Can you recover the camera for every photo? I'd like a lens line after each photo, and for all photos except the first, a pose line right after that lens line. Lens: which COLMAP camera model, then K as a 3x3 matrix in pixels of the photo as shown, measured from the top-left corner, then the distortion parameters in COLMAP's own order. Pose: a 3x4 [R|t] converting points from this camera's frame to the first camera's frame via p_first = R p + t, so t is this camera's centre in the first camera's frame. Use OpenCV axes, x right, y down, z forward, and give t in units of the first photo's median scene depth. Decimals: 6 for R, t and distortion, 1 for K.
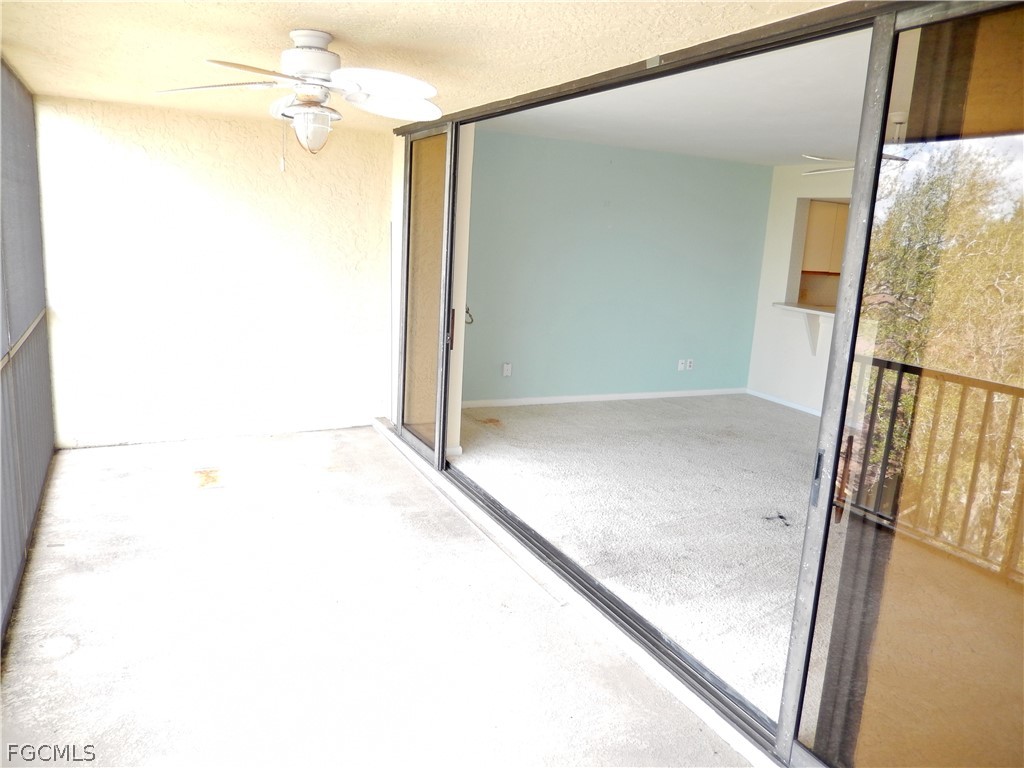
lens RADIAL K [[776.3, 0, 512.0], [0, 776.3, 384.0], [0, 0, 1]] dist [-0.009844, -0.007413]
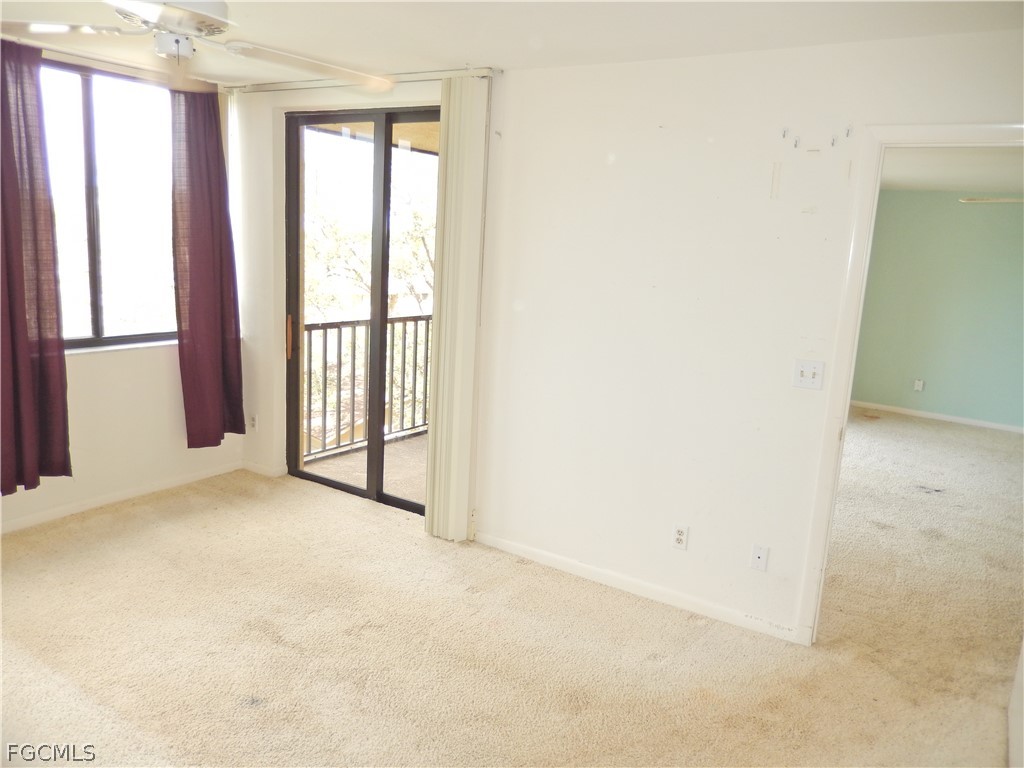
lens RADIAL K [[760.8, 0, 512.6], [0, 760.8, 380.3], [0, 0, 1]] dist [-0.007096, -0.005479]
pose [[0.523592, 0.124679, -0.842797, 0.999587], [-0.196393, 0.980255, 0.023004, 0.107252], [0.829024, 0.153475, 0.537740, -0.227977]]
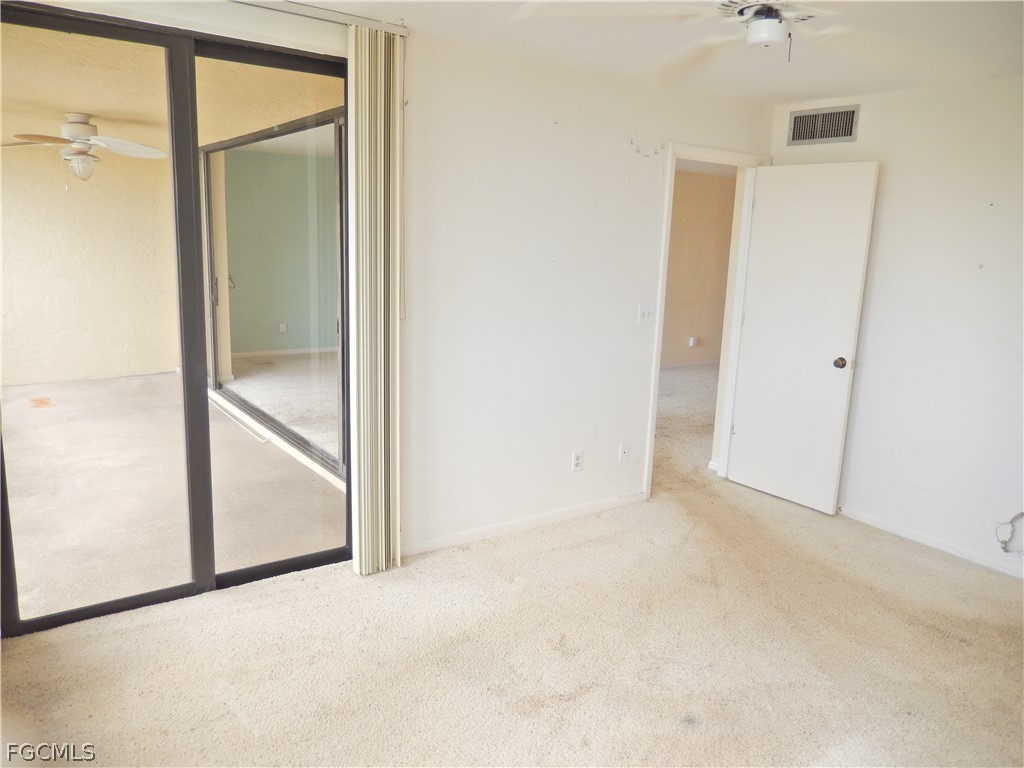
lens RADIAL K [[760.8, 0, 512.6], [0, 760.8, 380.3], [0, 0, 1]] dist [-0.007096, -0.005479]
pose [[0.985808, -0.055800, 0.158330, 0.266703], [0.055497, 0.998439, 0.006338, 0.133407], [-0.158437, 0.002539, 0.987366, -0.566192]]
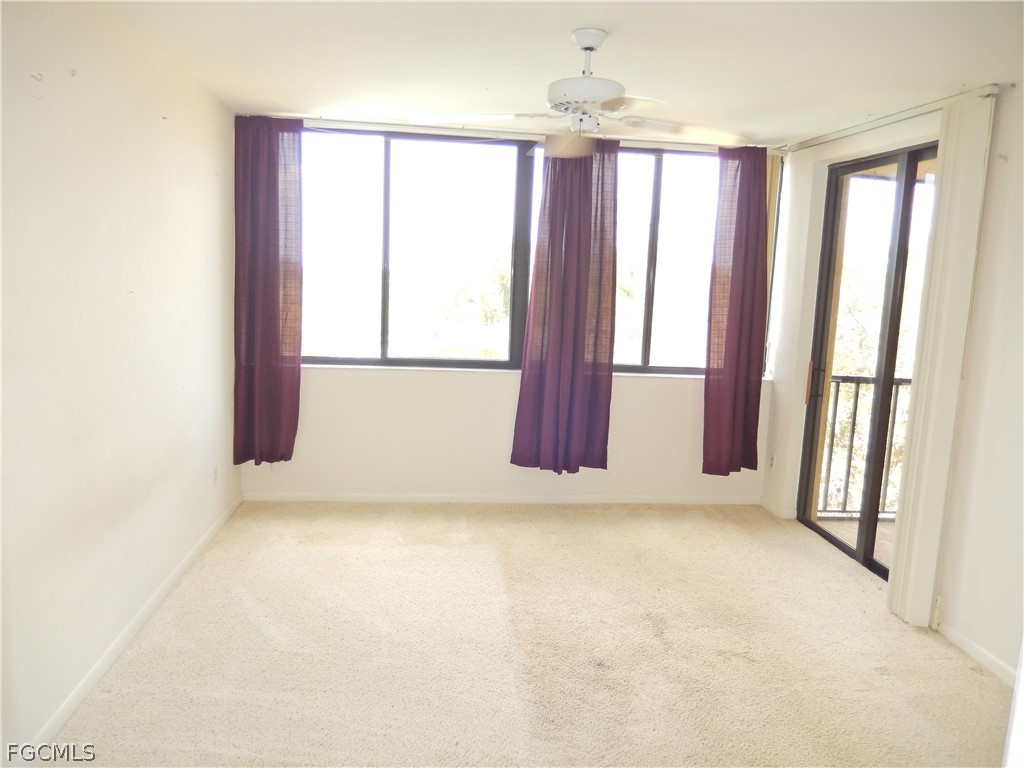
lens RADIAL K [[760.8, 0, 512.6], [0, 760.8, 380.3], [0, 0, 1]] dist [-0.007096, -0.005479]
pose [[-0.322633, 0.059676, -0.944641, 1.081896], [-0.259173, 0.954299, 0.148804, 0.079913], [0.910350, 0.292835, -0.292422, -0.000476]]
